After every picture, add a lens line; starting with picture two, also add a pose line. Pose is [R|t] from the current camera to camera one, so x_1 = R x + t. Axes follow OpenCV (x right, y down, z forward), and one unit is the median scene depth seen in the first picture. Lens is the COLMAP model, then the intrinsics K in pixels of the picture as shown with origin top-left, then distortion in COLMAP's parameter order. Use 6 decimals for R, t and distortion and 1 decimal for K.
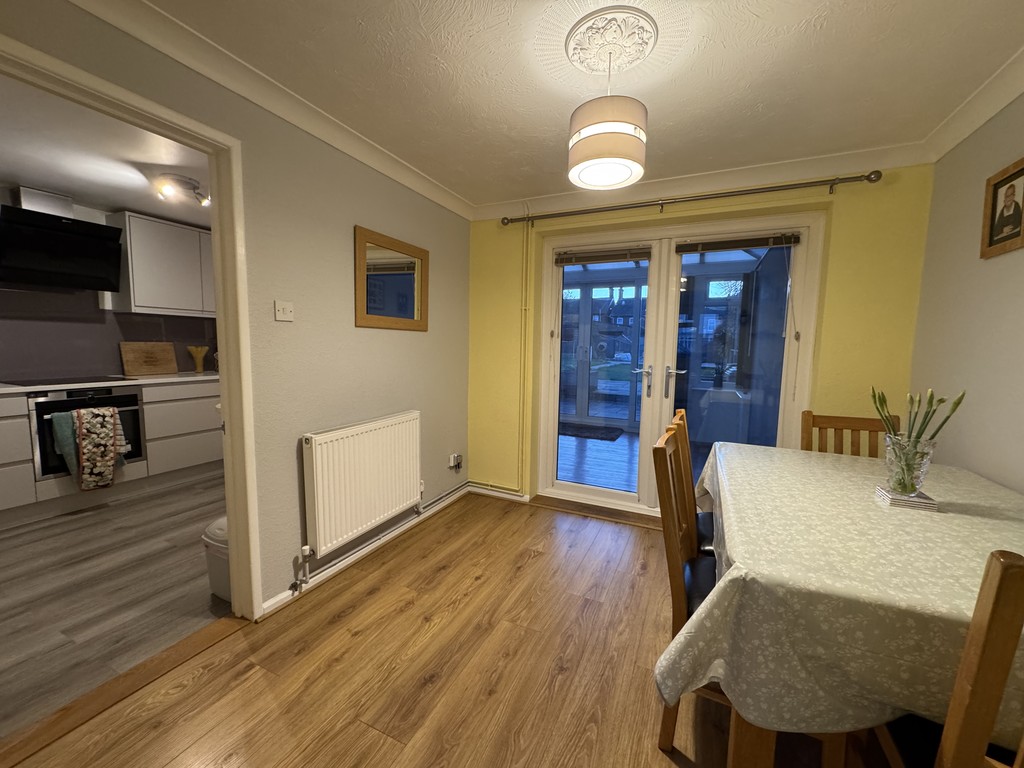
lens RADIAL K [[410.2, 0, 512.0], [0, 410.2, 384.0], [0, 0, 1]] dist [-0.001185, -0.000142]
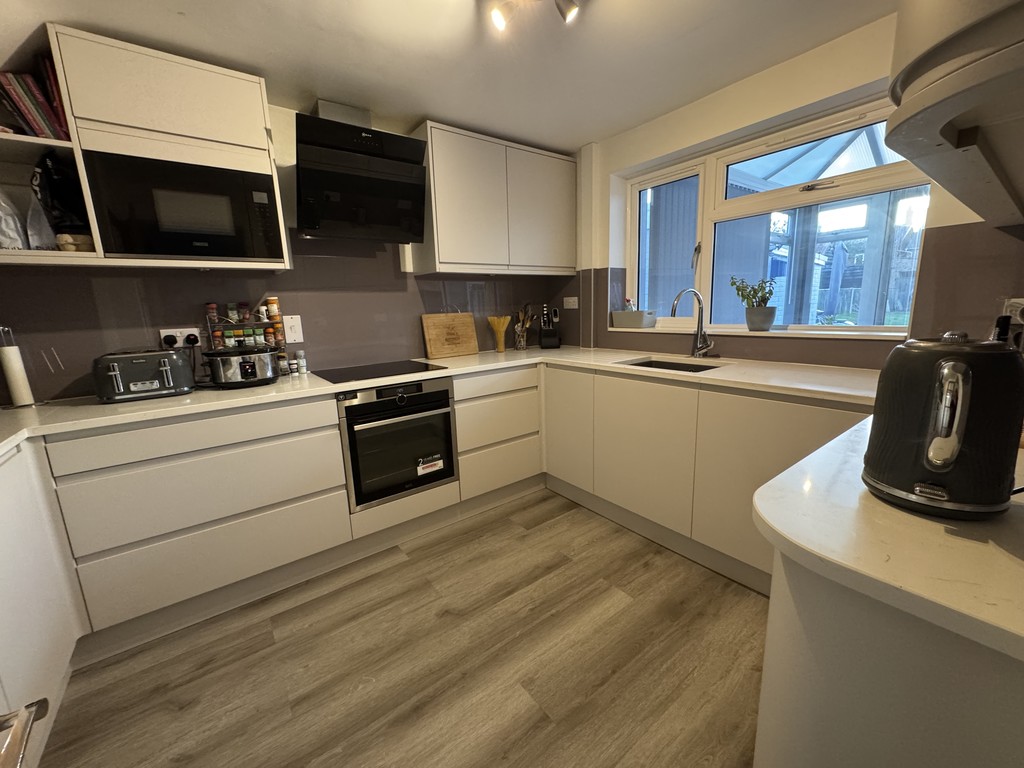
lens RADIAL K [[410.2, 0, 512.0], [0, 410.2, 384.0], [0, 0, 1]] dist [-0.001185, -0.000142]
pose [[0.882646, 0.040173, -0.468319, -0.555598], [0.005218, 0.995442, 0.095224, -0.057219], [0.470010, -0.086493, 0.878413, 0.495512]]
